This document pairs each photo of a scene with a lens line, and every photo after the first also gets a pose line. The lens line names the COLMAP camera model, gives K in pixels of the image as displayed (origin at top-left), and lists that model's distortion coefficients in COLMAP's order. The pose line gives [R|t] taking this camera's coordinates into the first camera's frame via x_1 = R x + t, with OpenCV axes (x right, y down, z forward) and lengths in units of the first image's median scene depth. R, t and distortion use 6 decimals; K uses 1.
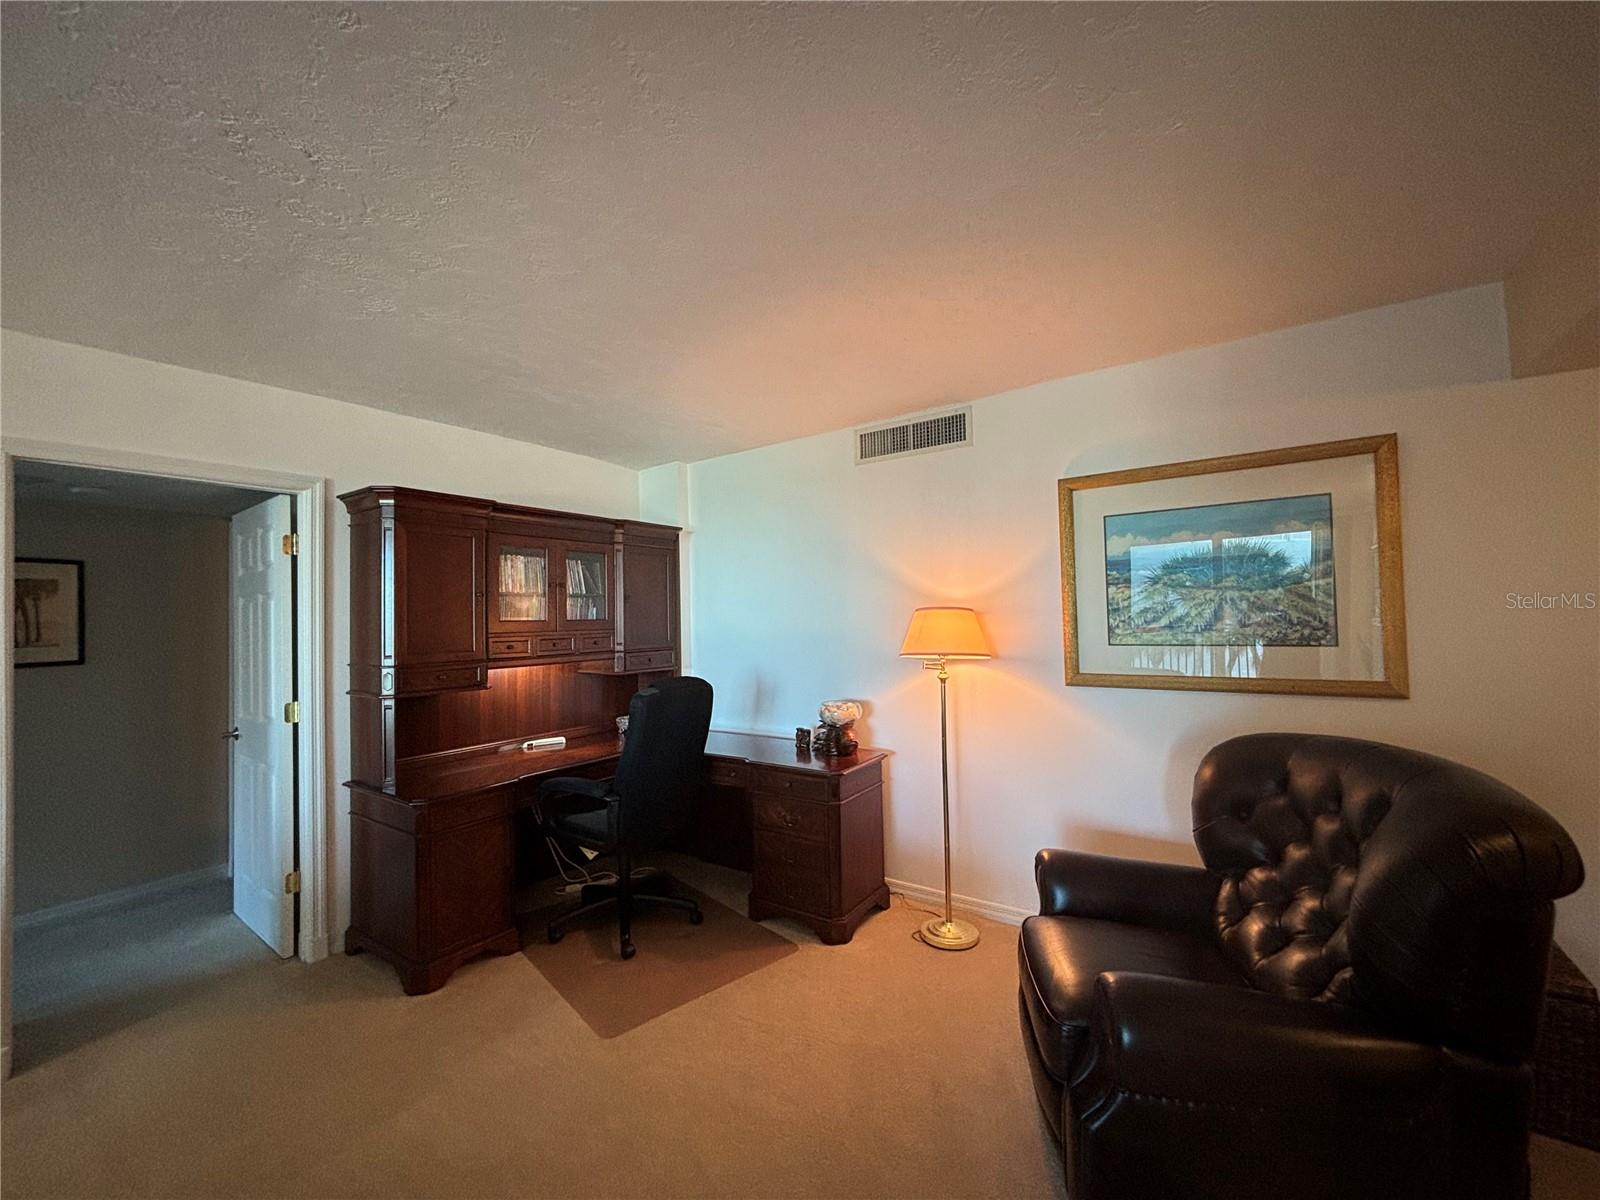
lens RADIAL K [[642.0, 0, 803.9], [0, 642.0, 599.0], [0, 0, 1]] dist [-0.001019, -0.000048]
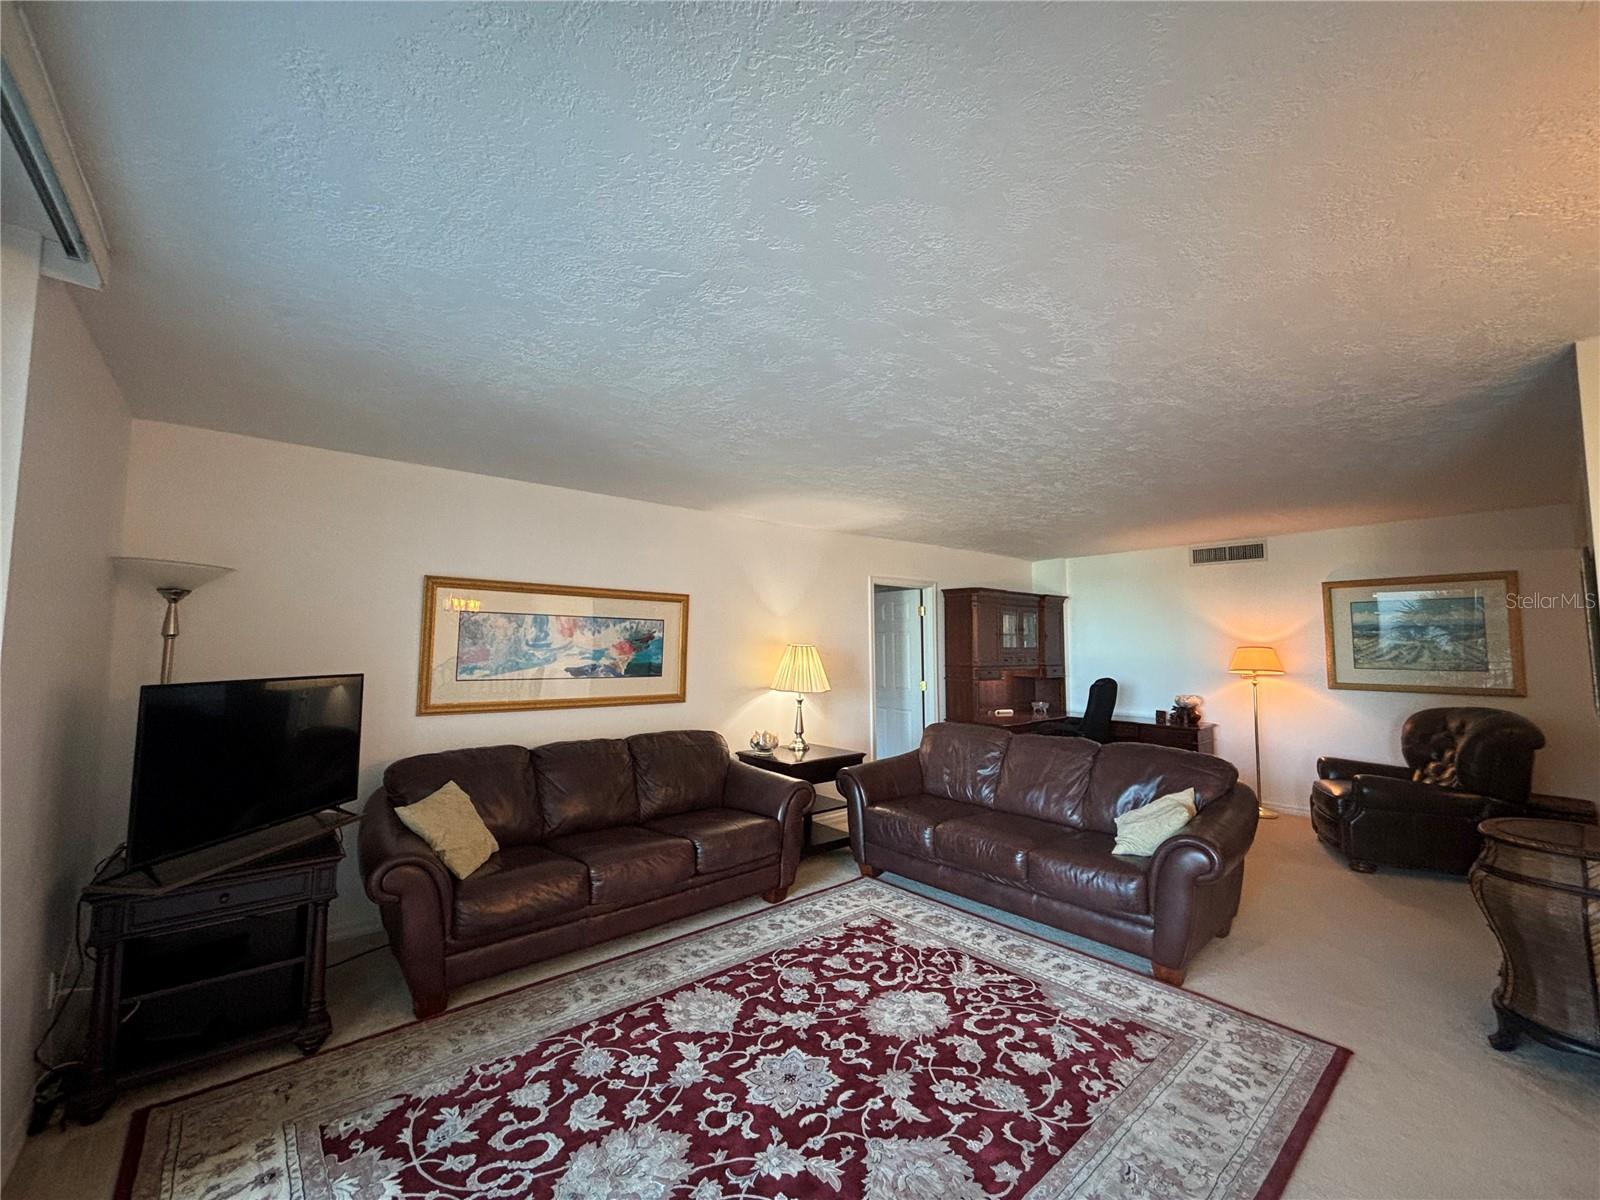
lens RADIAL K [[642.0, 0, 803.9], [0, 642.0, 599.0], [0, 0, 1]] dist [-0.001019, -0.000048]
pose [[0.966735, 0.004536, -0.255739, -0.625547], [-0.014025, 0.999279, -0.035291, -0.045378], [0.255394, 0.037703, 0.966102, -1.278310]]
